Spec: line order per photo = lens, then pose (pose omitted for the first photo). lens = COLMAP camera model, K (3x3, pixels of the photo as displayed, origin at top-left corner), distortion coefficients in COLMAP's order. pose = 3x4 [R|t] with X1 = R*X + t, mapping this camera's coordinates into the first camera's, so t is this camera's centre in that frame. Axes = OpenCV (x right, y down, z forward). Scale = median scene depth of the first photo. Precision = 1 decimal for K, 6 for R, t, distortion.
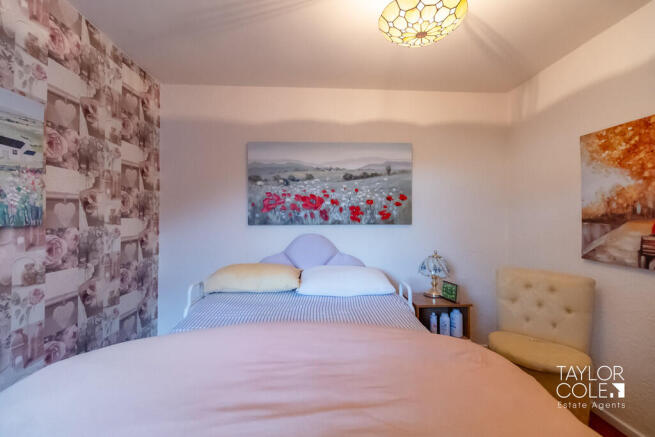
lens RADIAL K [[287.4, 0, 326.6], [0, 287.4, 218.9], [0, 0, 1]] dist [-0.003436, 0.001199]
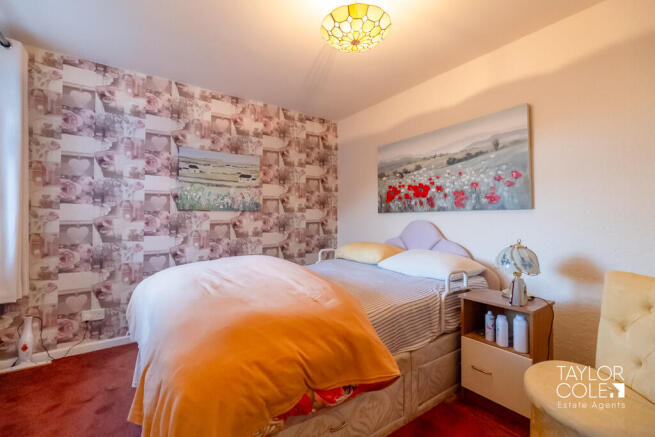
lens RADIAL K [[287.4, 0, 326.3], [0, 287.4, 220.0], [0, 0, 1]] dist [-0.003436, 0.001199]
pose [[0.533472, -0.000931, -0.845817, 0.717609], [-0.004159, 0.999984, -0.003724, 0.060951], [0.845807, 0.005505, 0.533460, 0.143643]]
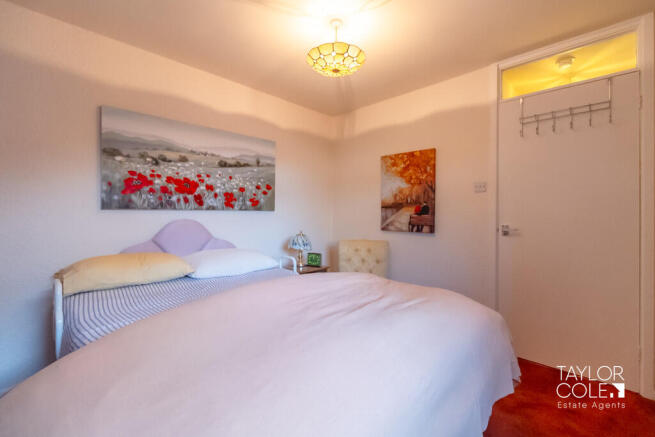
lens RADIAL K [[287.4, 0, 328.5], [0, 287.4, 219.0], [0, 0, 1]] dist [-0.003436, 0.001199]
pose [[0.740749, -0.007855, 0.671736, -0.365792], [0.001293, 0.999946, 0.010267, 0.045113], [-0.671781, -0.006737, 0.740719, -0.022000]]
